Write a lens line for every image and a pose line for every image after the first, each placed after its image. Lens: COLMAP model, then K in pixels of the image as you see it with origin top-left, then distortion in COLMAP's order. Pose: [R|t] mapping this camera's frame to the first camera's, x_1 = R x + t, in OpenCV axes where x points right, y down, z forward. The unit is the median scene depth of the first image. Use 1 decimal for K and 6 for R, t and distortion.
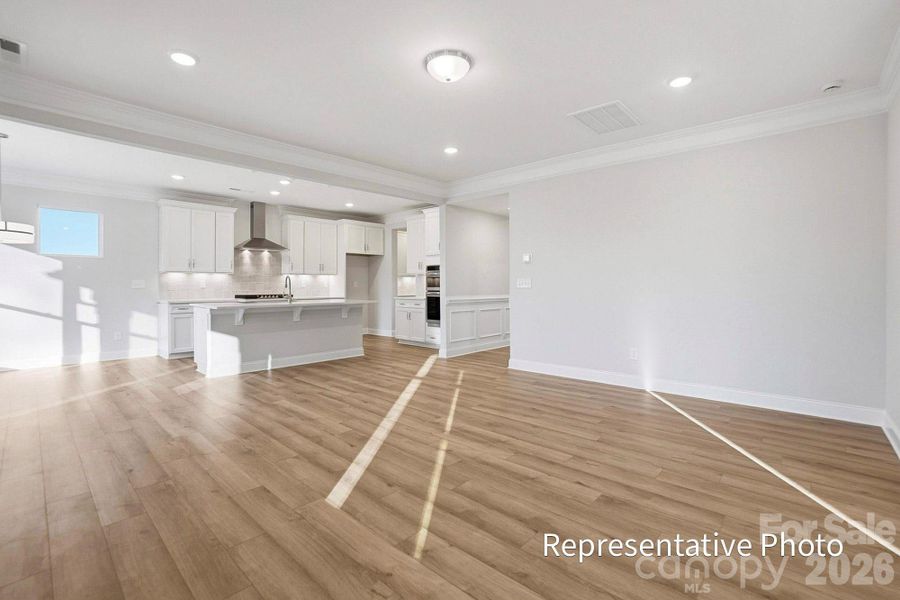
lens RADIAL K [[404.5, 0, 444.8], [0, 404.5, 291.6], [0, 0, 1]] dist [-0.027137, 0.000355]
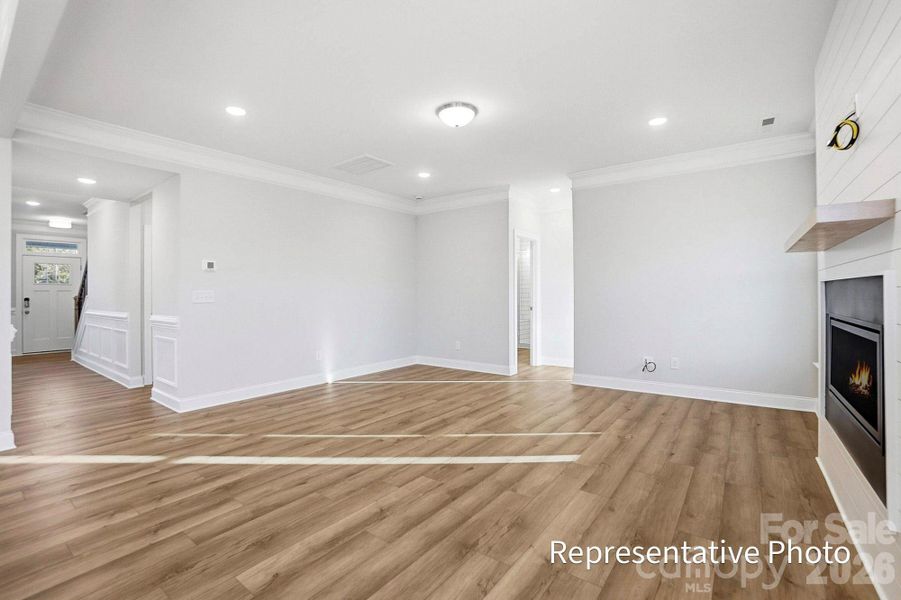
lens RADIAL K [[405.0, 0, 445.3], [0, 405.0, 291.6], [0, 0, 1]] dist [-0.027137, 0.000355]
pose [[-0.119548, 0.017080, 0.992682, -1.109800], [0.010732, 0.999816, -0.015911, -0.015297], [-0.992770, 0.008751, -0.119709, 1.113954]]
